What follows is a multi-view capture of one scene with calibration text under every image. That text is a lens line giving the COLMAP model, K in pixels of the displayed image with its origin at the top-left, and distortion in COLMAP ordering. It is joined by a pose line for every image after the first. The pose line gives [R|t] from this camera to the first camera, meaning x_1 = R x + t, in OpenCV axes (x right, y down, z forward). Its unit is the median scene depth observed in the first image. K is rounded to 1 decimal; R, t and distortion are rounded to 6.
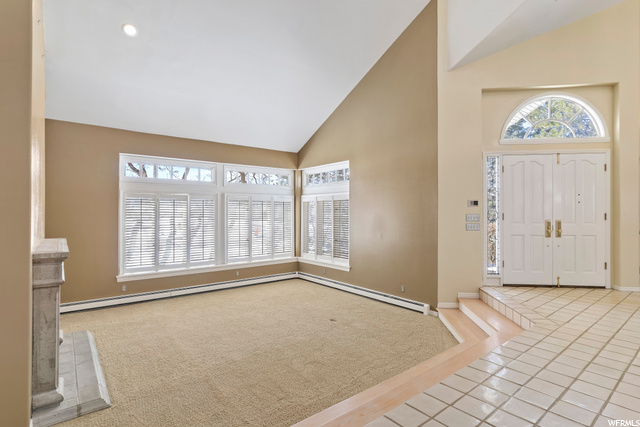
lens RADIAL K [[325.2, 0, 321.4], [0, 325.2, 215.6], [0, 0, 1]] dist [0.000377, -0.000210]
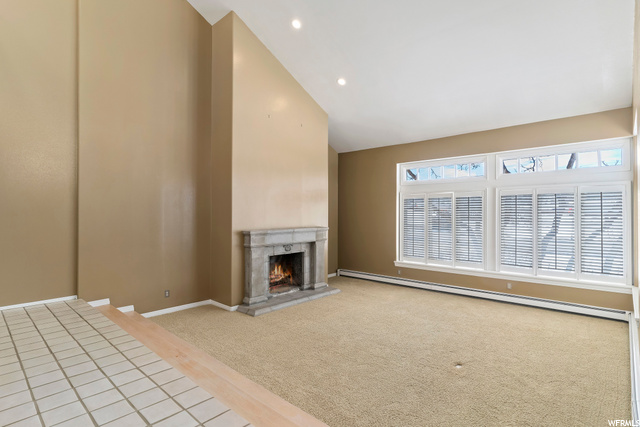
lens RADIAL K [[325.2, 0, 316.3], [0, 325.2, 213.8], [0, 0, 1]] dist [0.000377, -0.000210]
pose [[0.139777, 0.002122, -0.990181, 0.462626], [-0.002856, 0.999994, 0.001740, -0.000562], [0.990179, 0.002584, 0.139782, 0.405992]]
